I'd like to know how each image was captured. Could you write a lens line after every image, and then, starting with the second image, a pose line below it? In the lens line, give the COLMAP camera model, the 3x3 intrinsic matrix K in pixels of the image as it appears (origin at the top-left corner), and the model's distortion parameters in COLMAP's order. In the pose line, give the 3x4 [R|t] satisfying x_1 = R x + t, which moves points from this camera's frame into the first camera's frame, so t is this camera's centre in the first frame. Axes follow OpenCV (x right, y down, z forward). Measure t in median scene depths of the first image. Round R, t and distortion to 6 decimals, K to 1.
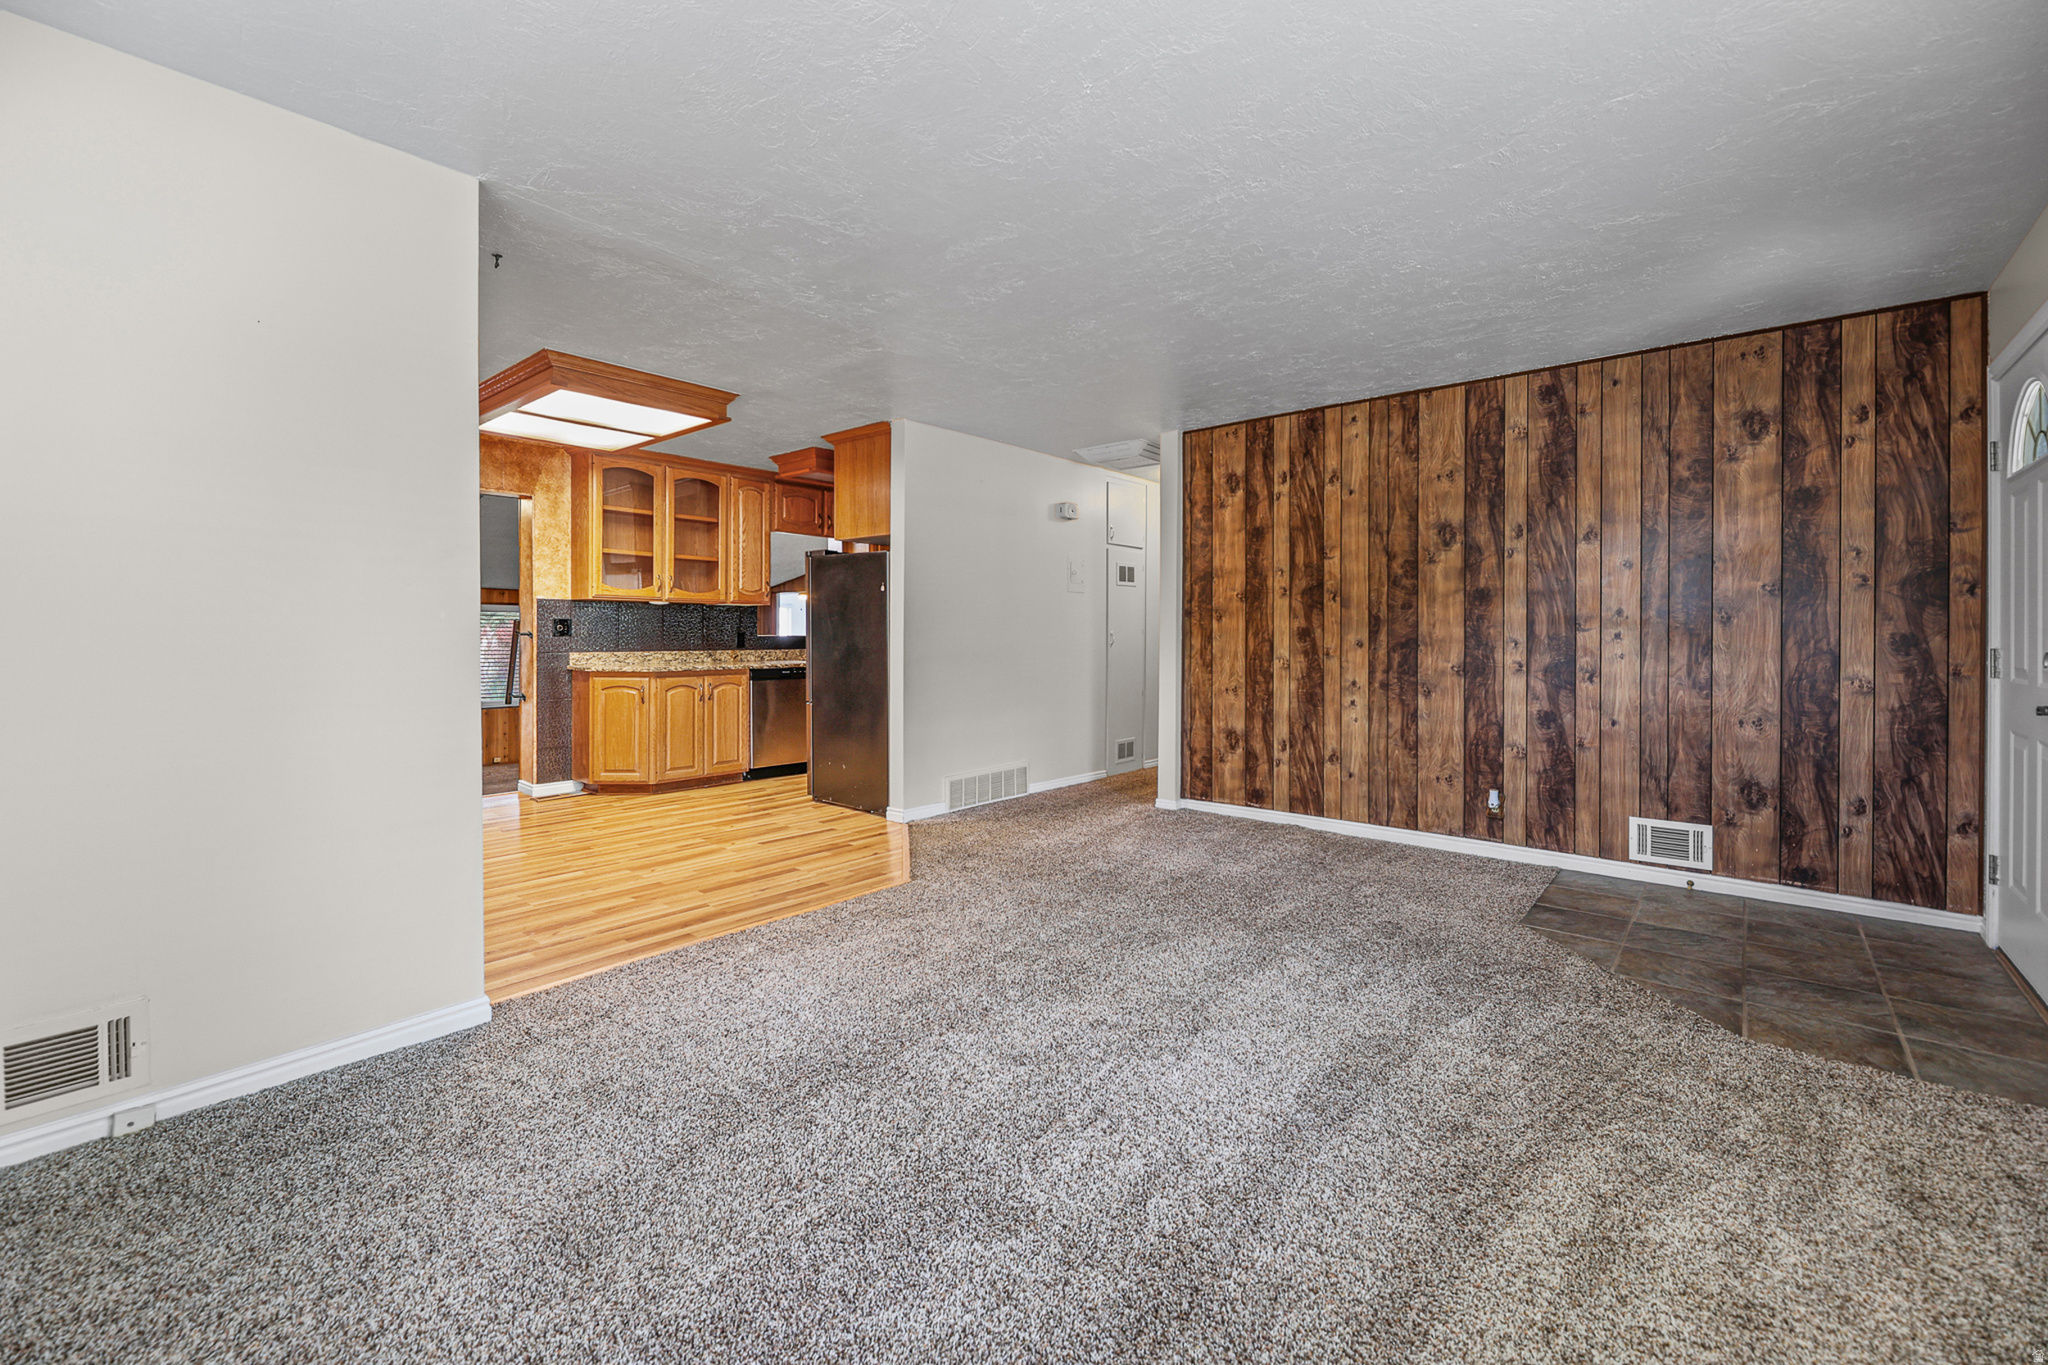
lens RADIAL K [[832.0, 0, 1023.0], [0, 832.0, 636.5], [0, 0, 1]] dist [-0.000173, -0.000091]
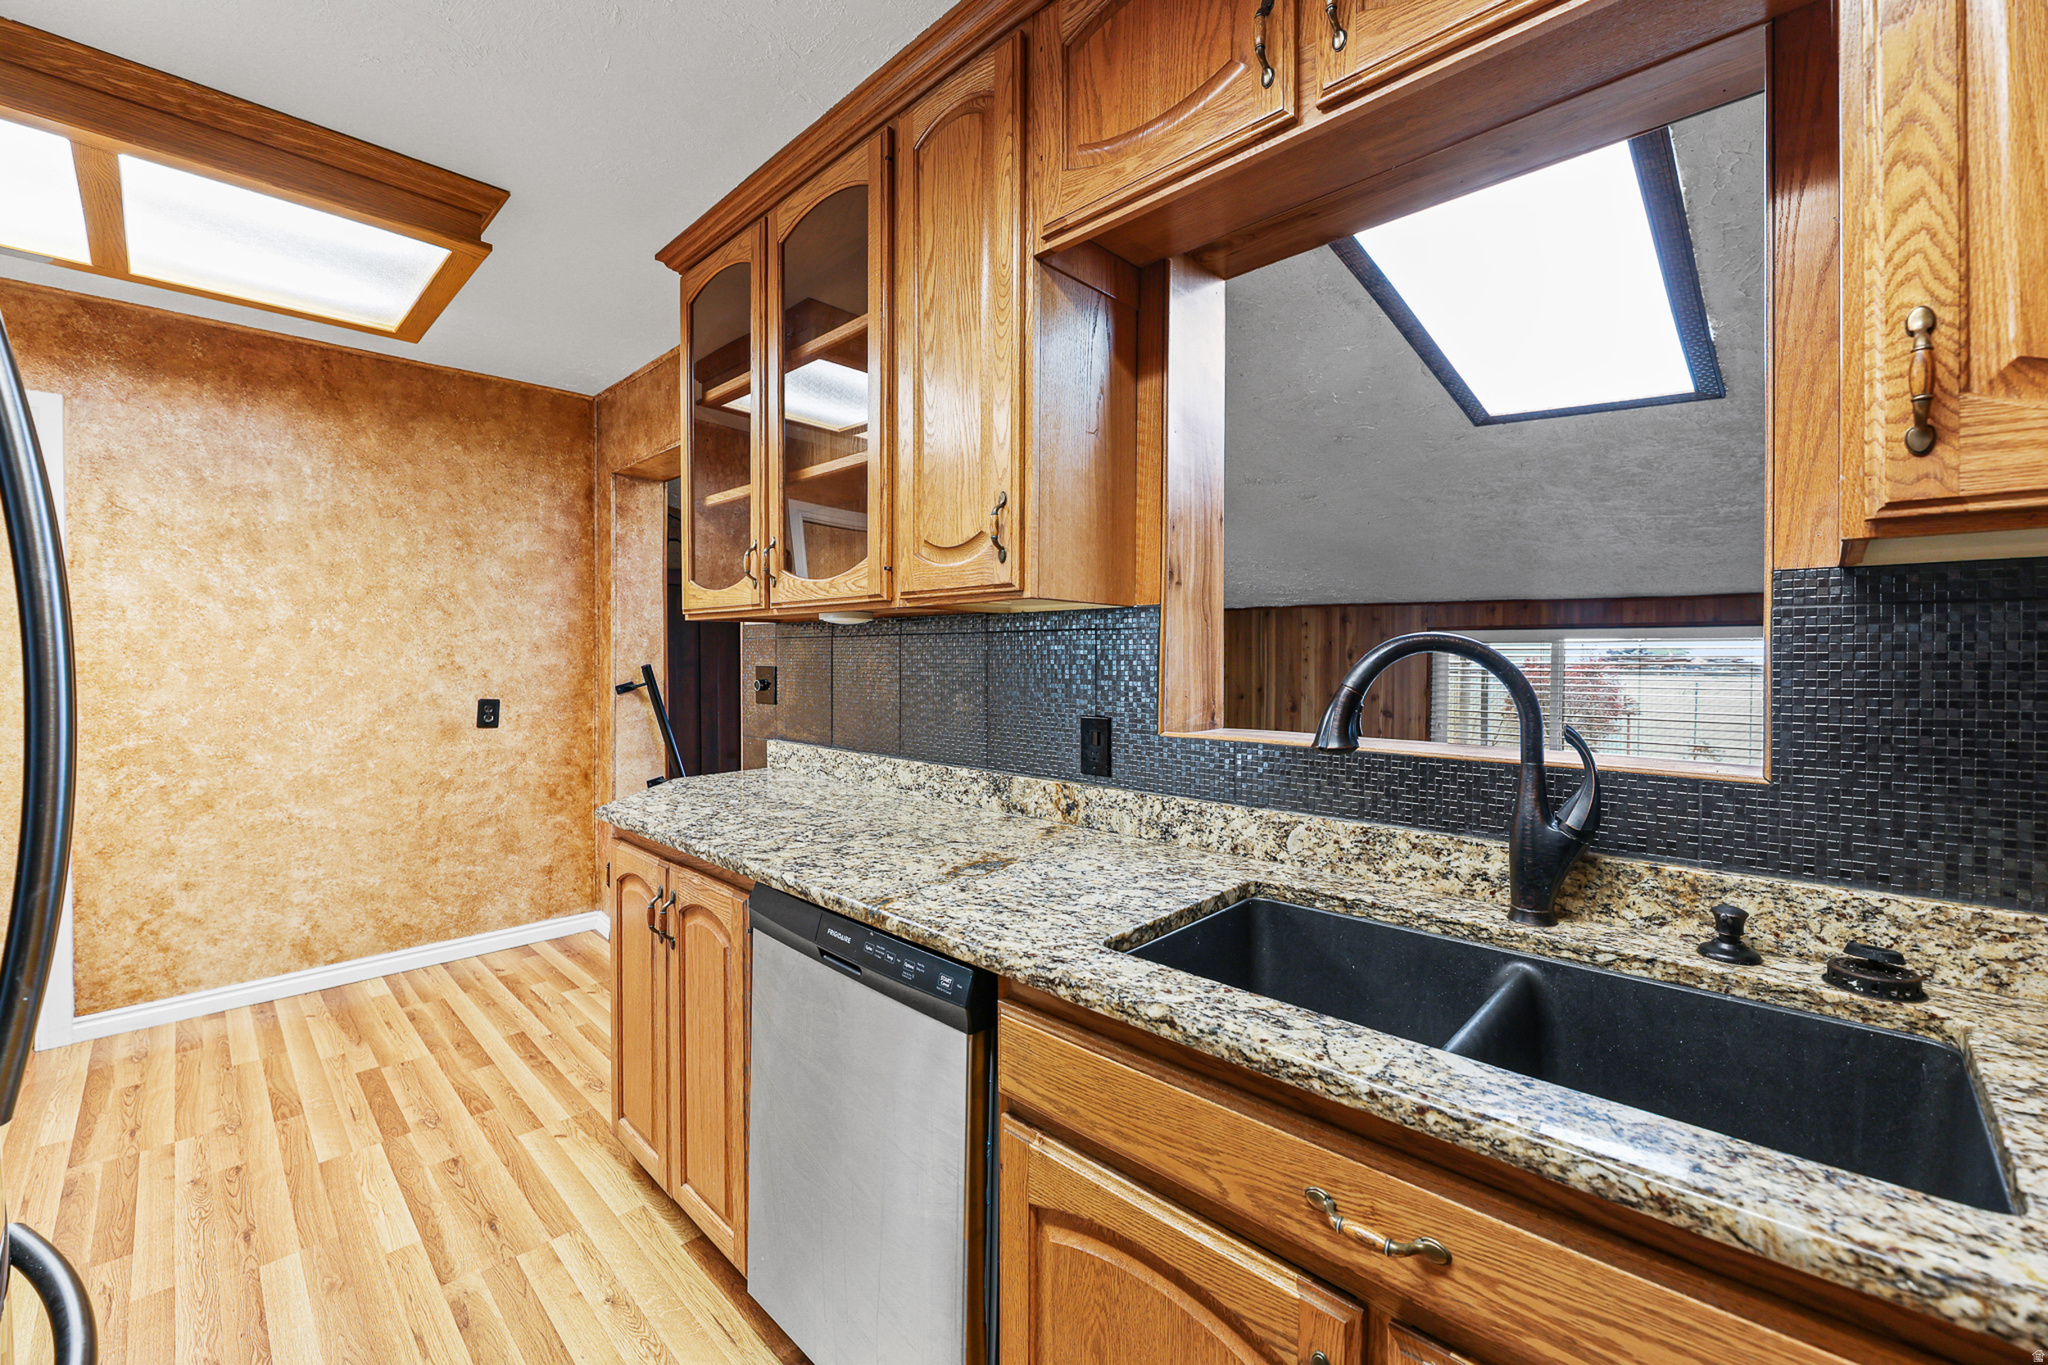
lens RADIAL K [[825.8, 0, 1027.8], [0, 825.8, 662.4], [0, 0, 1]] dist [-0.001789, -0.000541]
pose [[-0.062925, 0.003439, -0.998012, -0.126893], [-0.009865, 0.999943, 0.004067, -0.032760], [0.997969, 0.010102, -0.062888, 1.475313]]
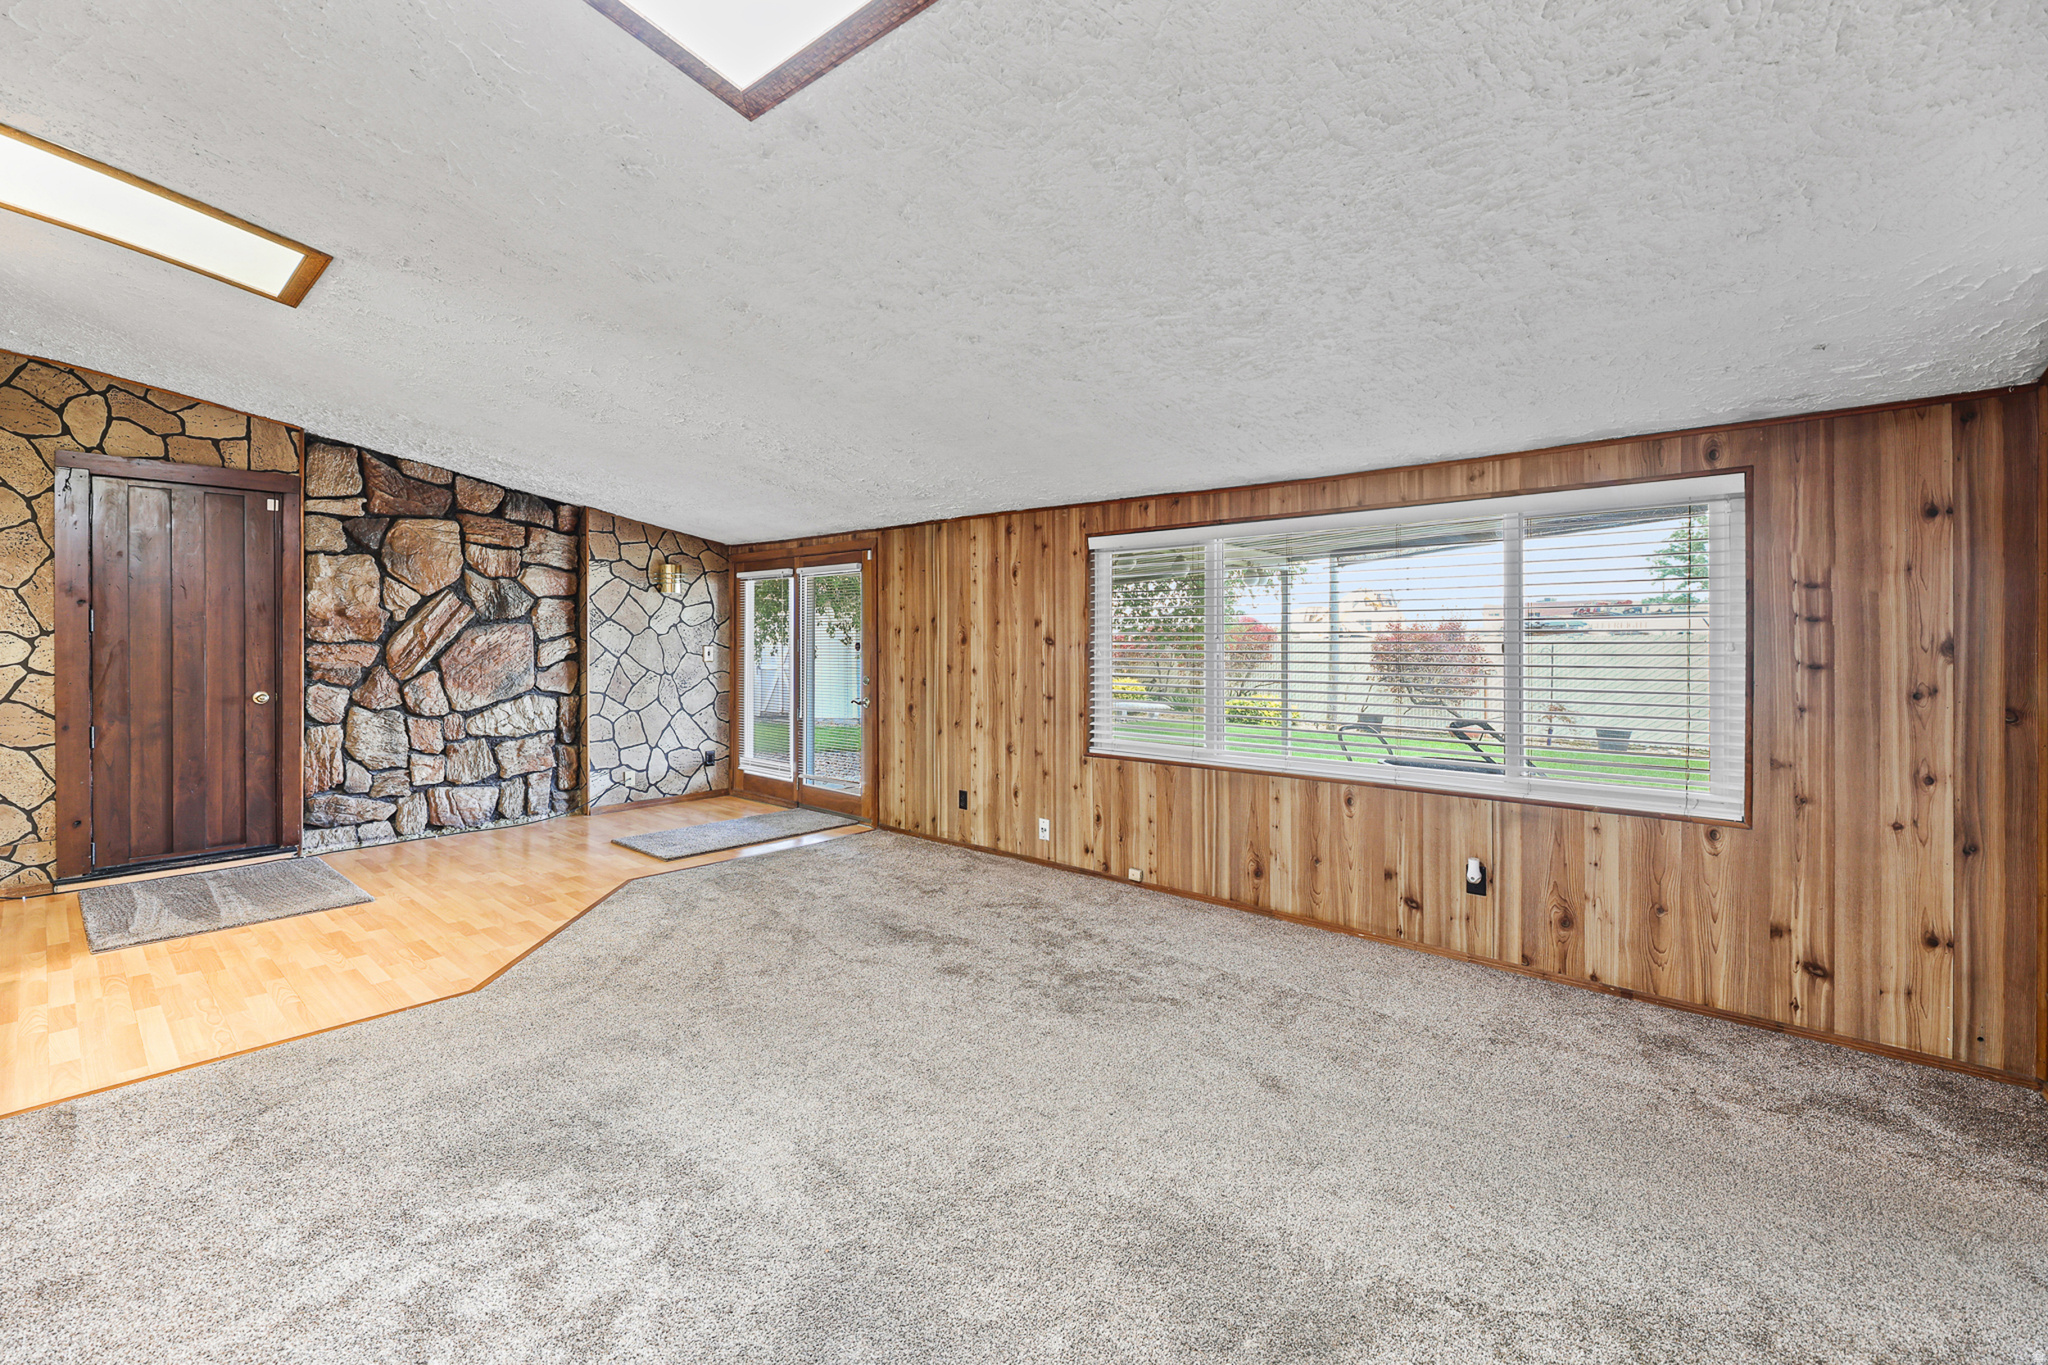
lens RADIAL K [[842.5, 0, 1028.5], [0, 842.5, 636.9], [0, 0, 1]] dist [-0.000597, -0.000133]
pose [[-0.002851, -0.006620, -0.999974, -0.351114], [-0.004480, 0.999968, -0.006607, 0.043534], [0.999986, 0.004461, -0.002881, 1.901649]]
